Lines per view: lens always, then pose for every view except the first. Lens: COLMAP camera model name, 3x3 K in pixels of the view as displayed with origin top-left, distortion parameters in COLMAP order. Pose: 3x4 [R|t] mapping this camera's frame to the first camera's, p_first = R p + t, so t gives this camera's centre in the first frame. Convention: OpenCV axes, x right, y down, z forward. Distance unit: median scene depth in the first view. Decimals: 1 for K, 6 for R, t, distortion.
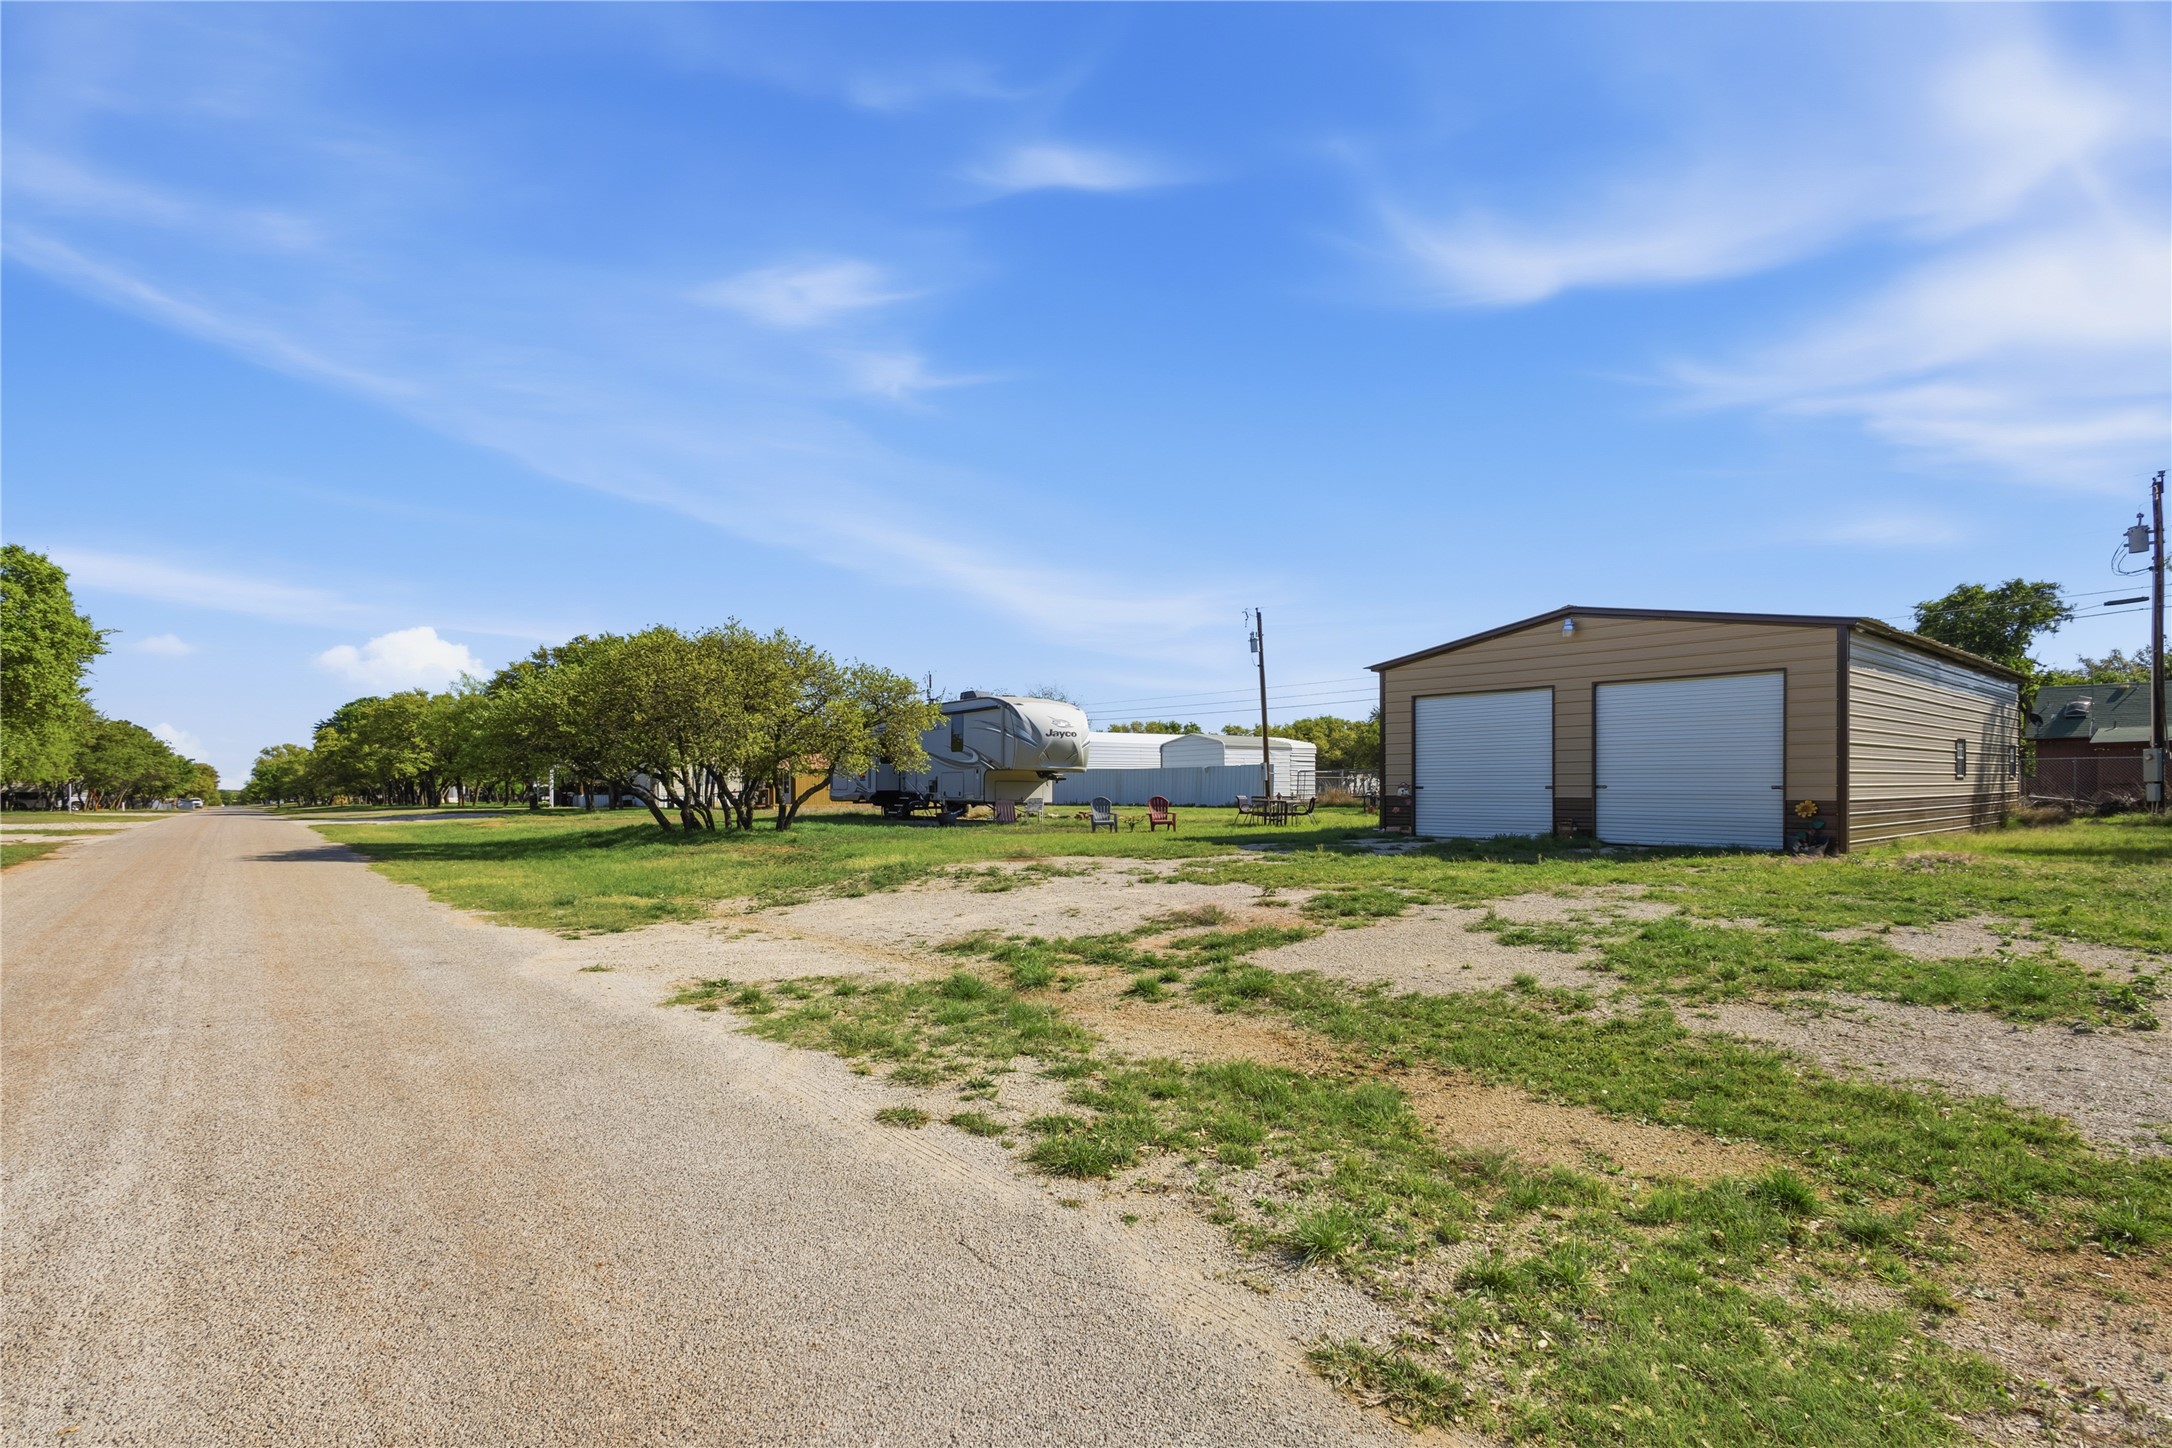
lens RADIAL K [[1036.9, 0, 1087.4], [0, 1036.9, 792.5], [0, 0, 1]] dist [0.017819, -0.000129]
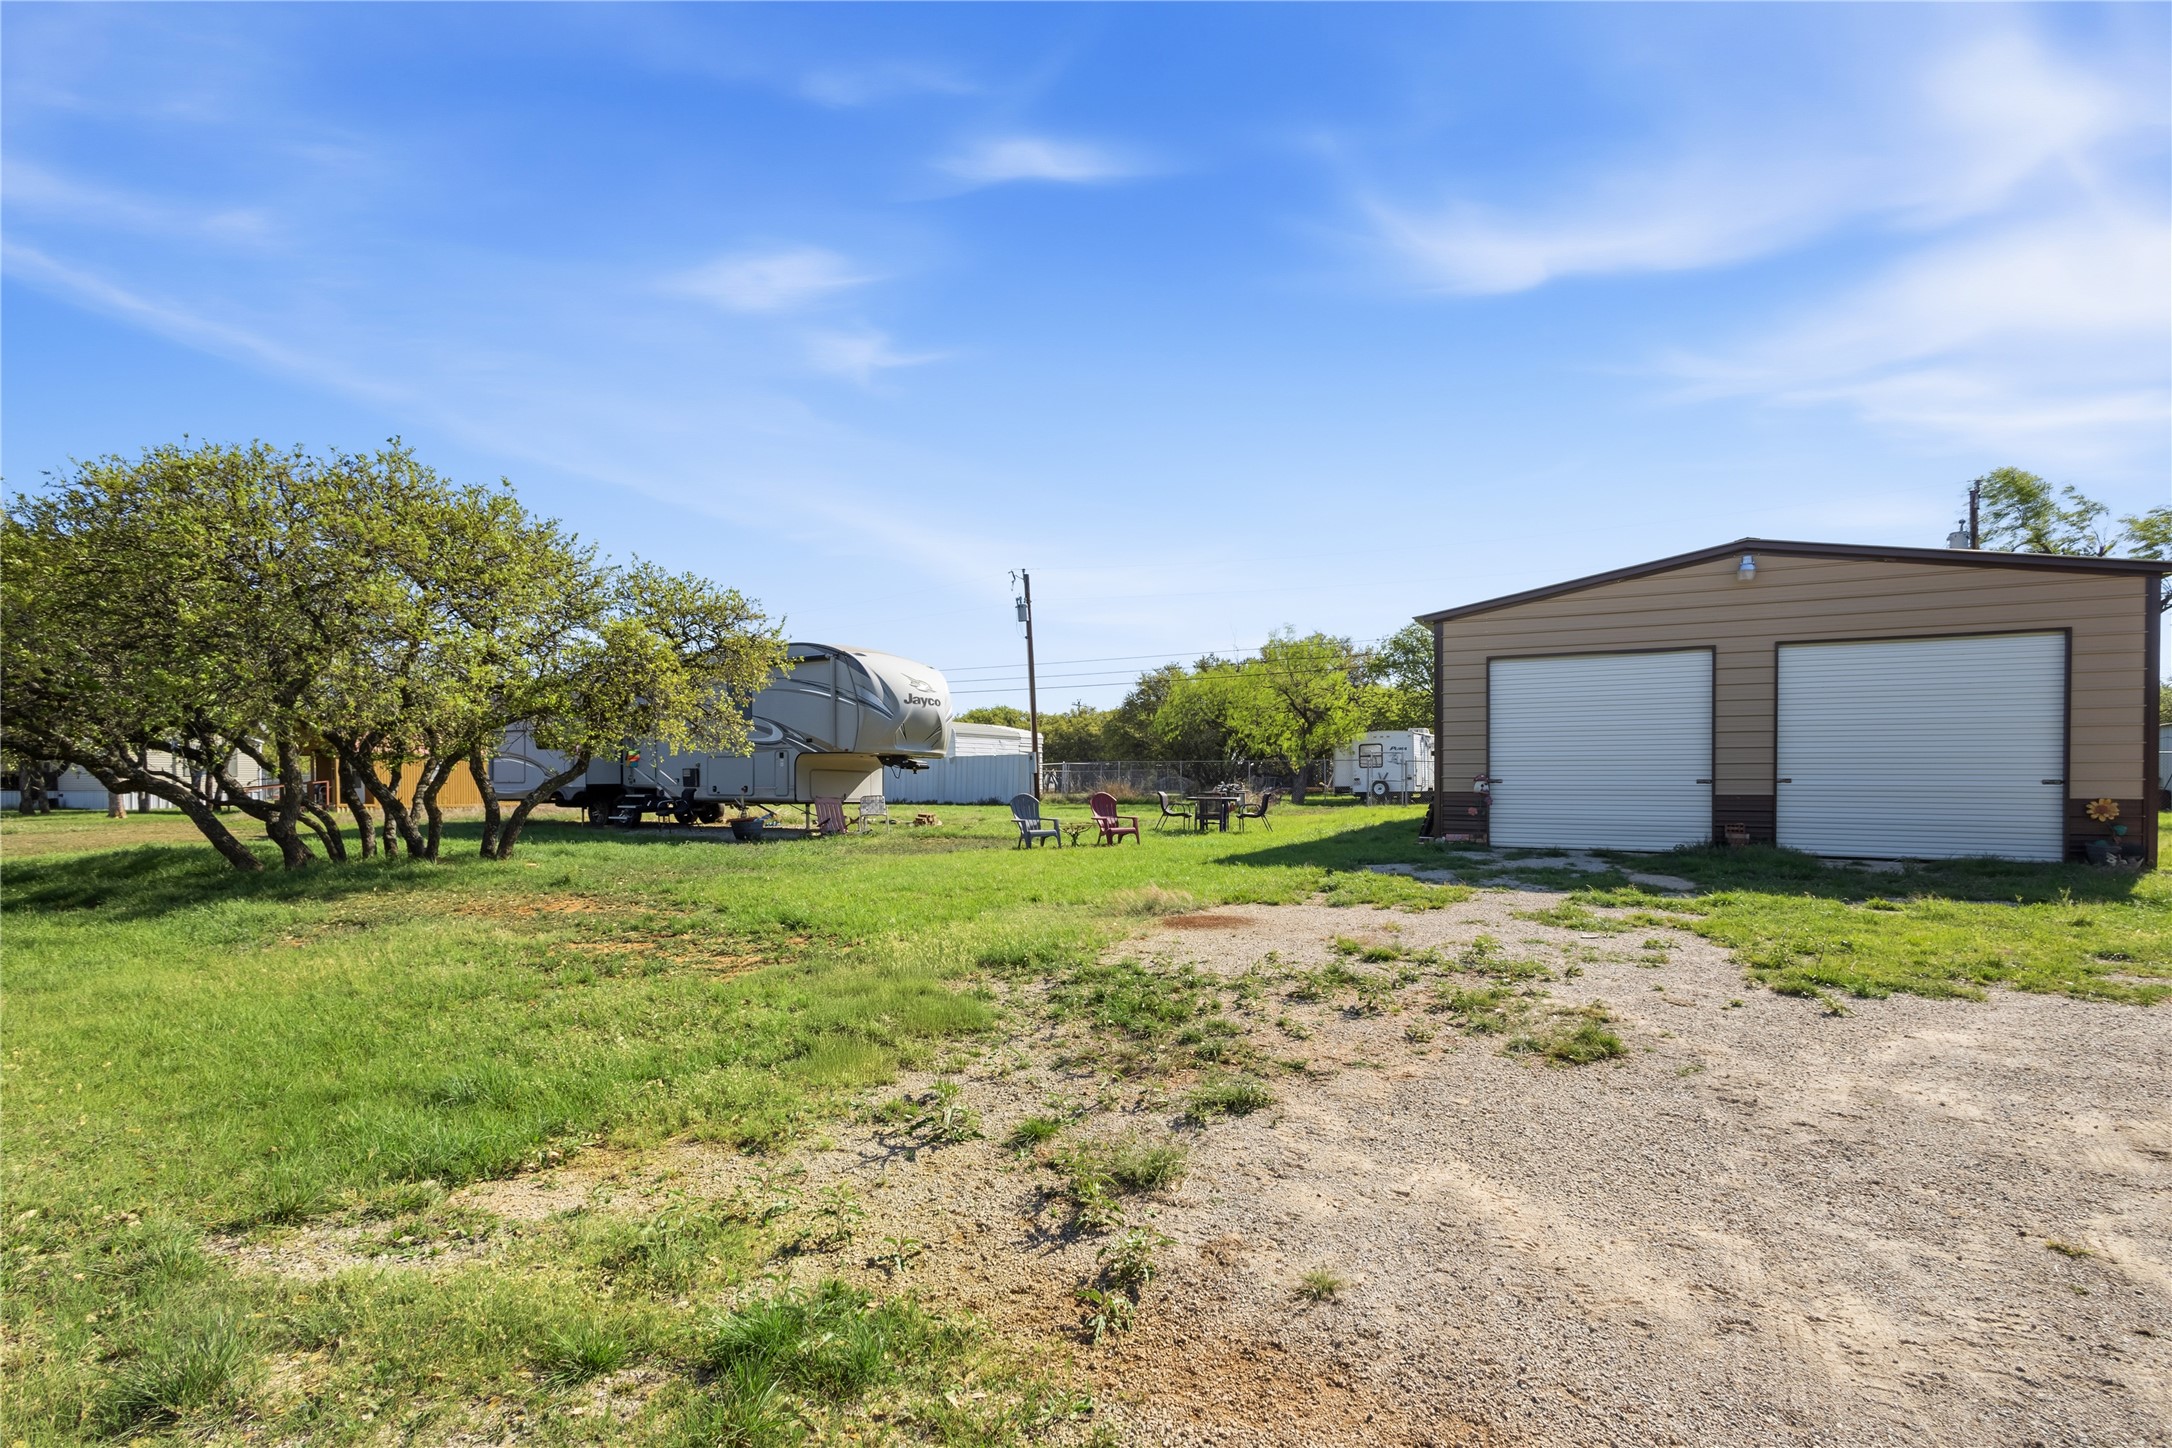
lens RADIAL K [[1036.9, 0, 1087.4], [0, 1036.9, 792.5], [0, 0, 1]] dist [0.017819, -0.000129]
pose [[0.929996, -0.001652, 0.367567, -0.177334], [-0.000629, 0.999981, 0.006086, -0.000847], [-0.367570, -0.005891, 0.929977, 0.332389]]
